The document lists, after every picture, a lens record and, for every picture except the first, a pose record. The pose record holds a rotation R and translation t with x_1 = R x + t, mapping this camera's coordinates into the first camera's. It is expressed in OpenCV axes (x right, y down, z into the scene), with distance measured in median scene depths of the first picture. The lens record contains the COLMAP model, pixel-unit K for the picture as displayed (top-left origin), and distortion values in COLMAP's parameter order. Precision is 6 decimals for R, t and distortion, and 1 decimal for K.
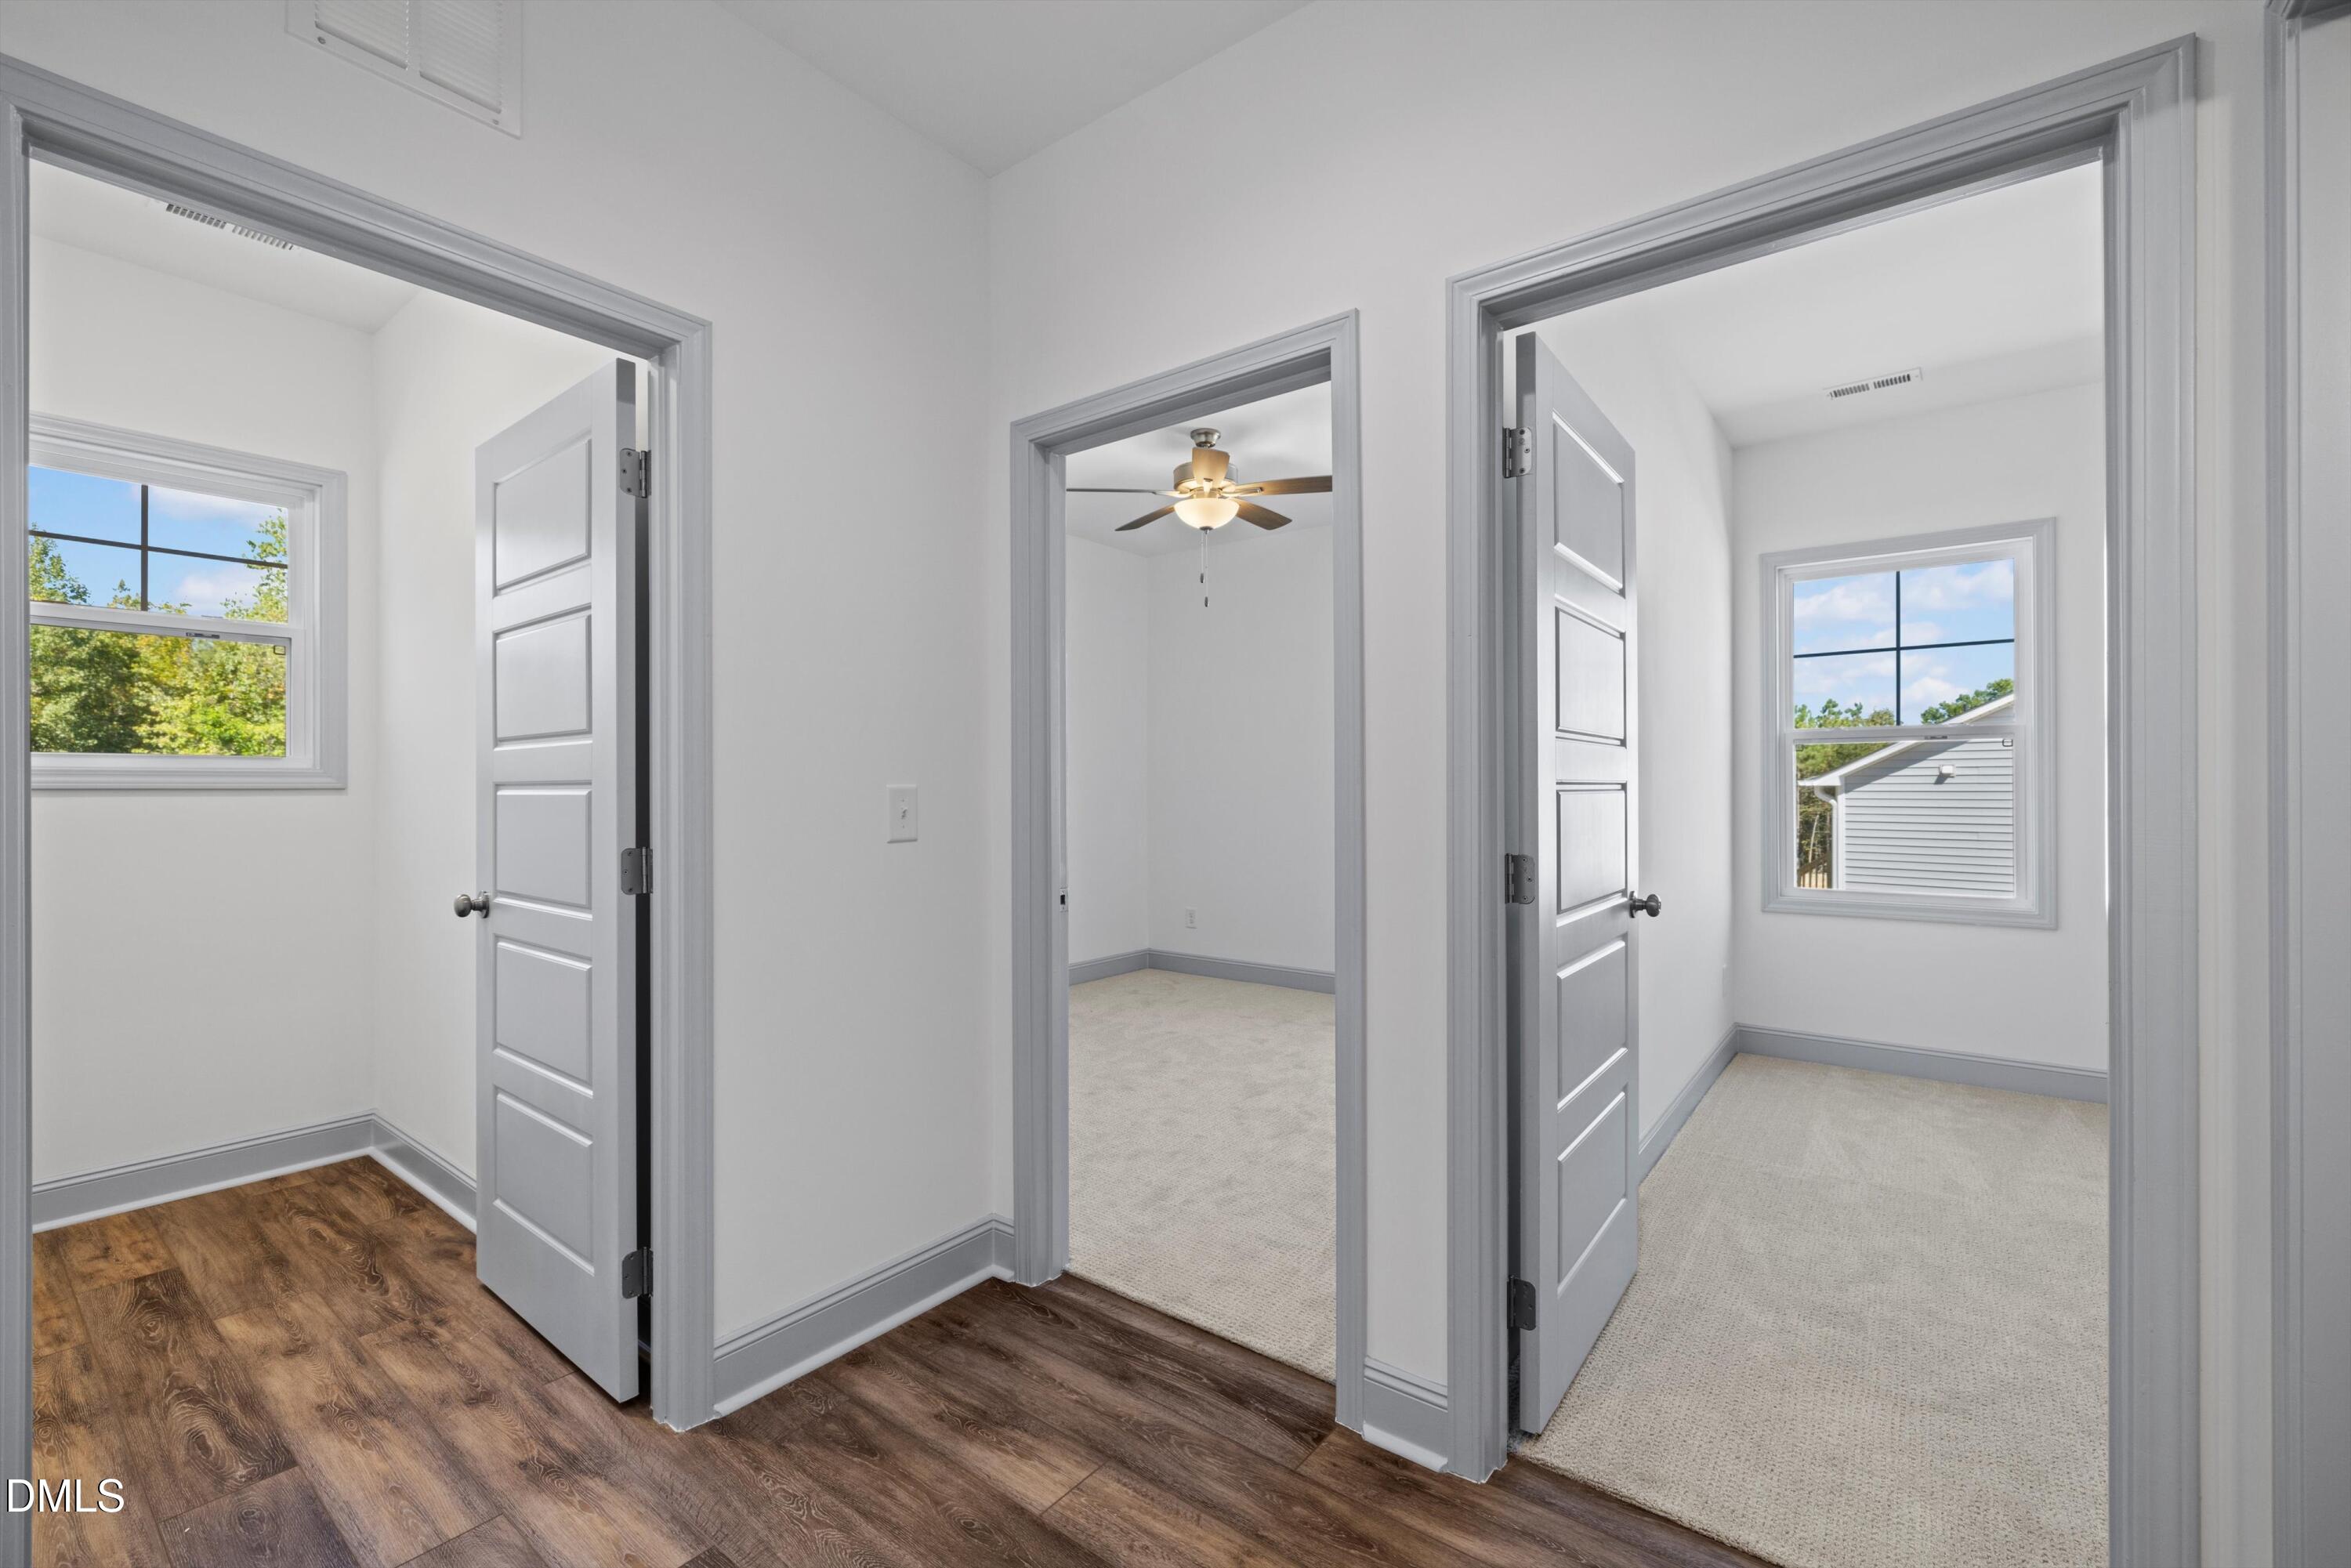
lens RADIAL K [[953.9, 0, 1150.5], [0, 953.9, 785.5], [0, 0, 1]] dist [-0.003810, -0.000018]
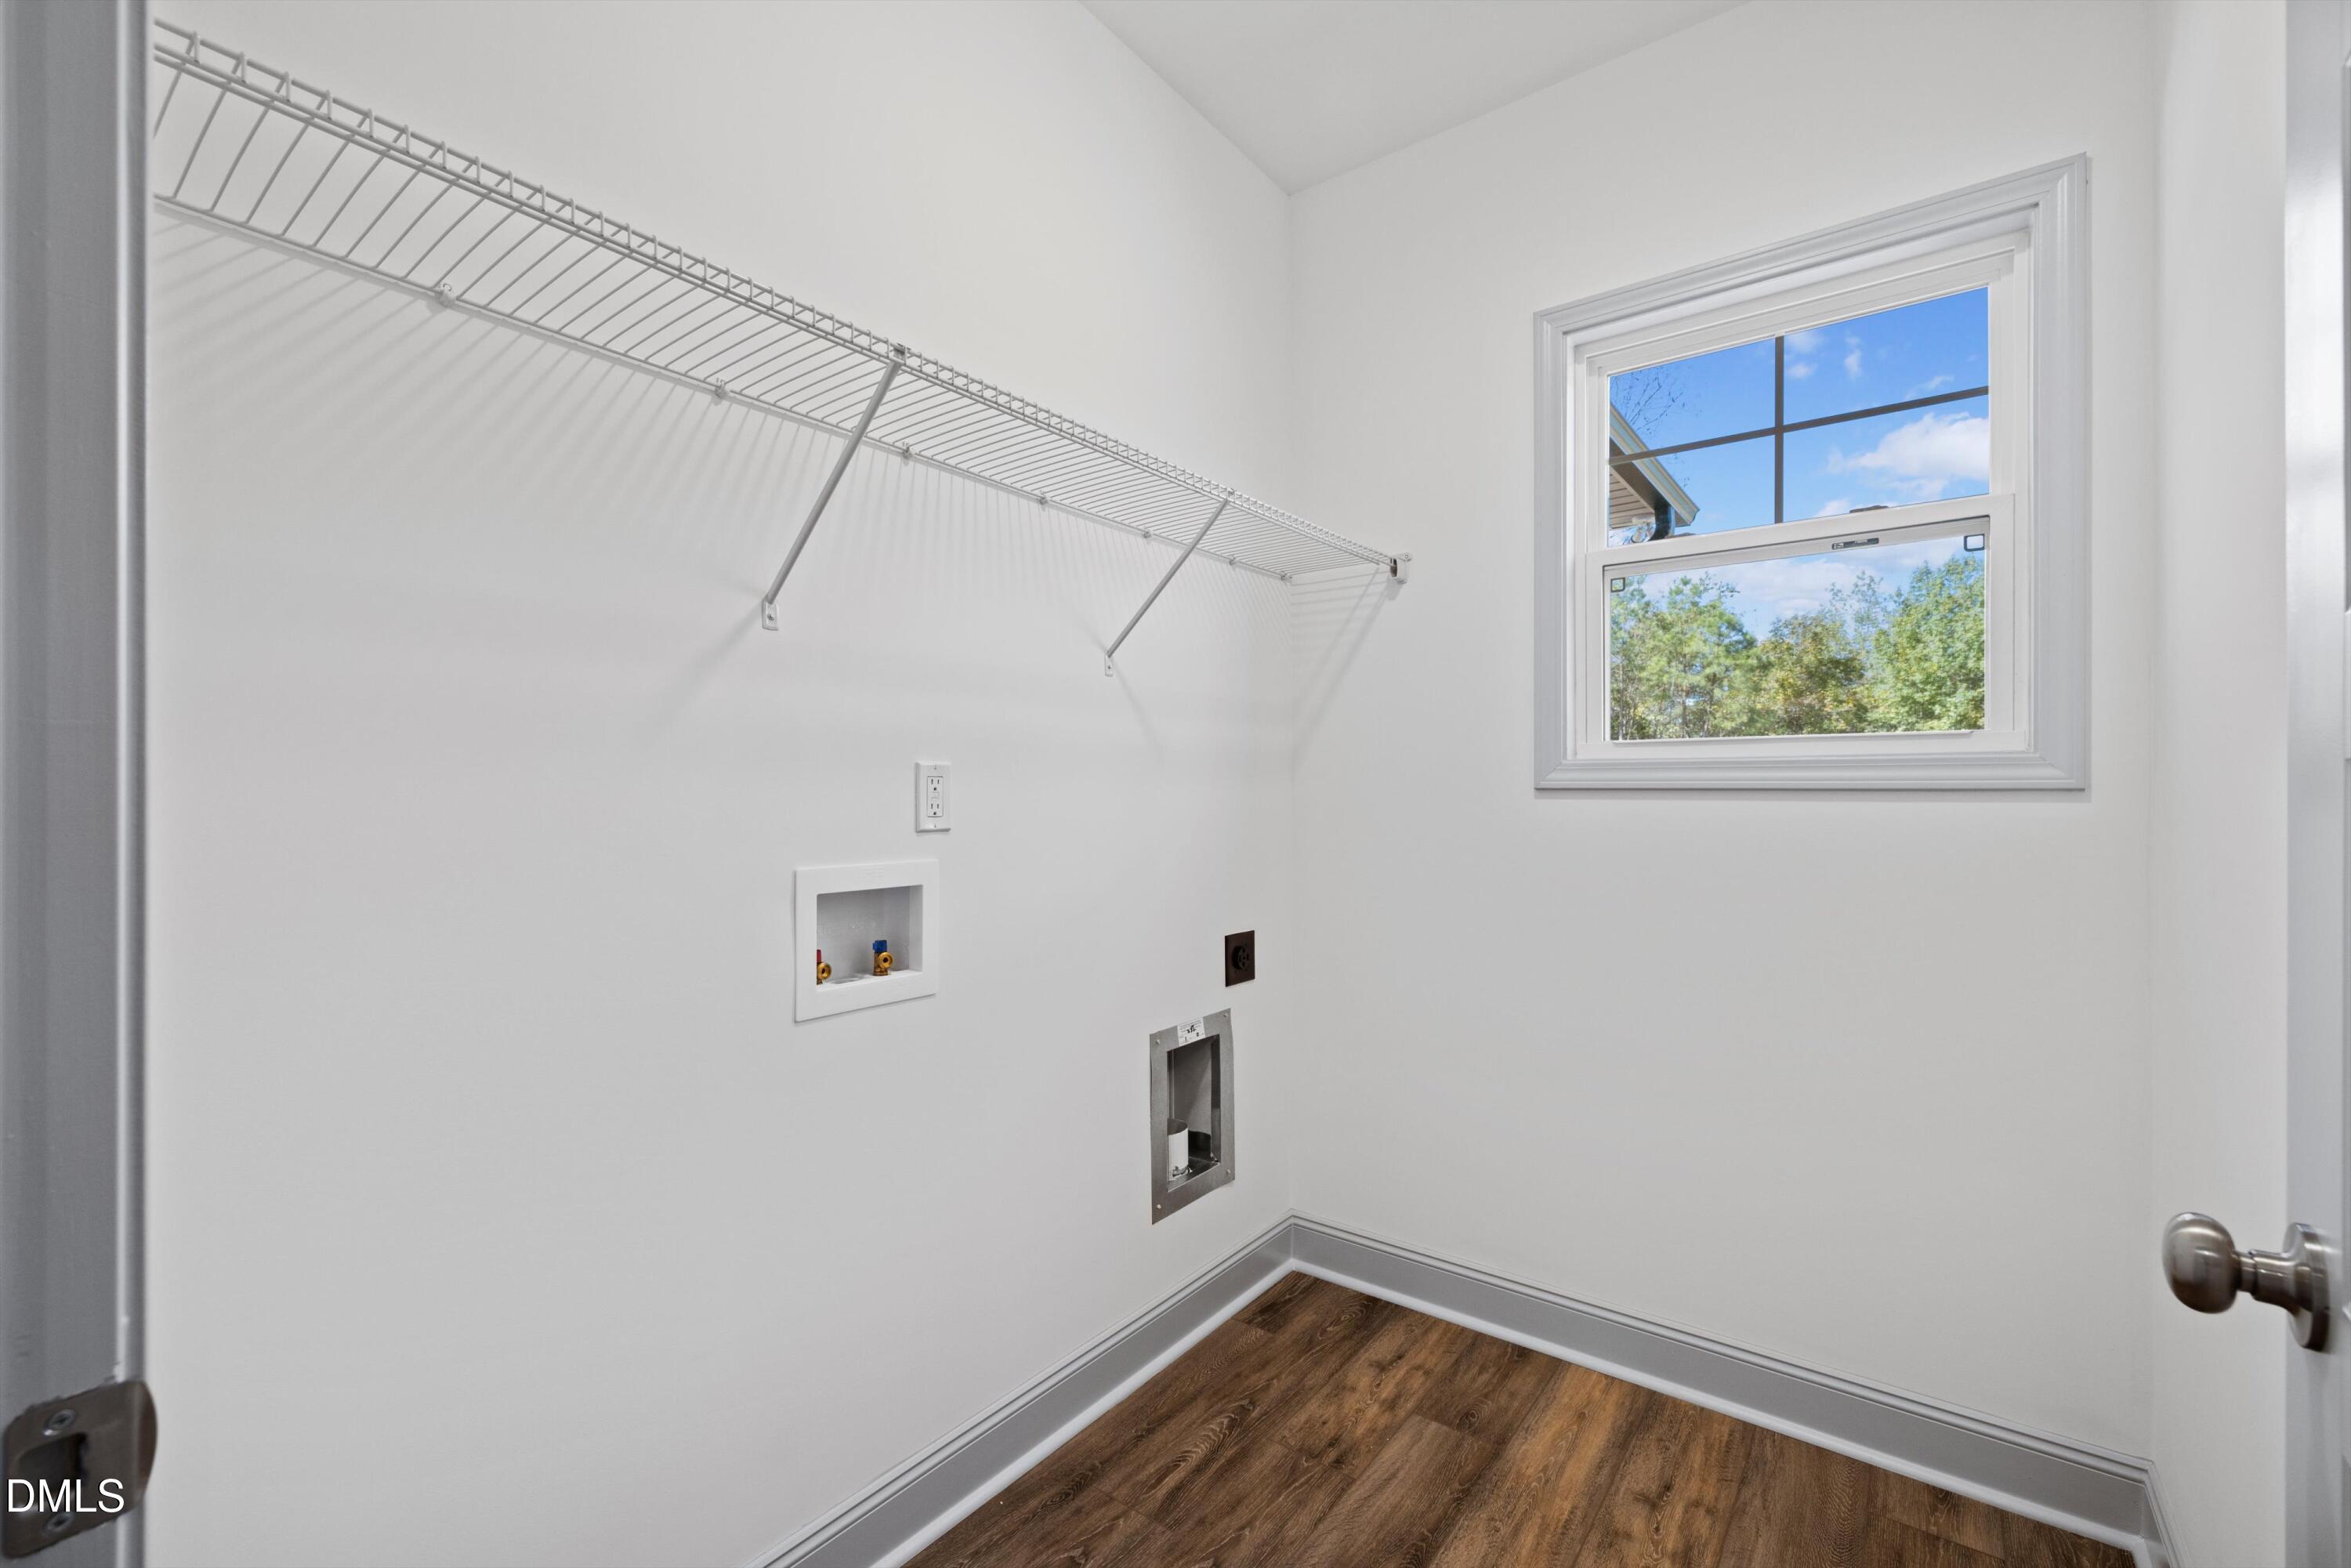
lens RADIAL K [[995.0, 0, 1179.6], [0, 995.0, 780.1], [0, 0, 1]] dist [0.009627, -0.000011]
pose [[0.021264, -0.001746, -0.999772, -0.358484], [-0.002499, 0.999995, -0.001799, 0.000781], [0.999771, 0.002536, 0.021260, 0.561529]]
